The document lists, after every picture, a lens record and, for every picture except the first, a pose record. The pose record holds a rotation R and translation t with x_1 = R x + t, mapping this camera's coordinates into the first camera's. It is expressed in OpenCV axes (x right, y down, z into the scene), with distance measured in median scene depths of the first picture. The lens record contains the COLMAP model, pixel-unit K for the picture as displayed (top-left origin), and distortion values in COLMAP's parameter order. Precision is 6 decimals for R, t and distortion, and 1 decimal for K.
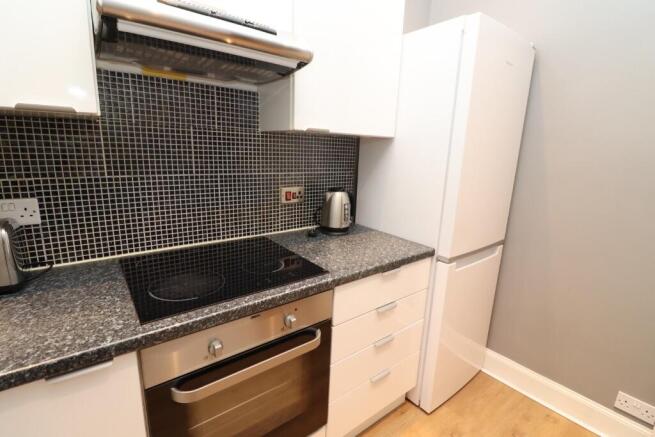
lens RADIAL K [[310.9, 0, 327.5], [0, 310.9, 218.5], [0, 0, 1]] dist [-0.002402, -0.000963]
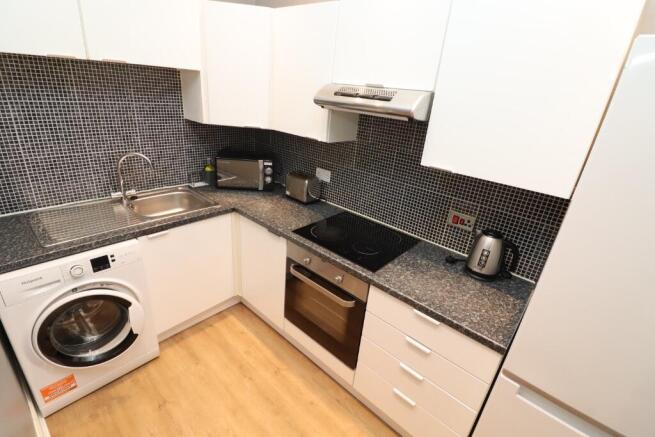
lens RADIAL K [[310.9, 0, 327.5], [0, 310.9, 218.5], [0, 0, 1]] dist [-0.002402, -0.000963]
pose [[0.172605, 0.363848, -0.915326, 1.103398], [-0.288736, 0.907141, 0.306147, -0.389374], [0.941721, 0.211446, 0.261633, 0.403735]]
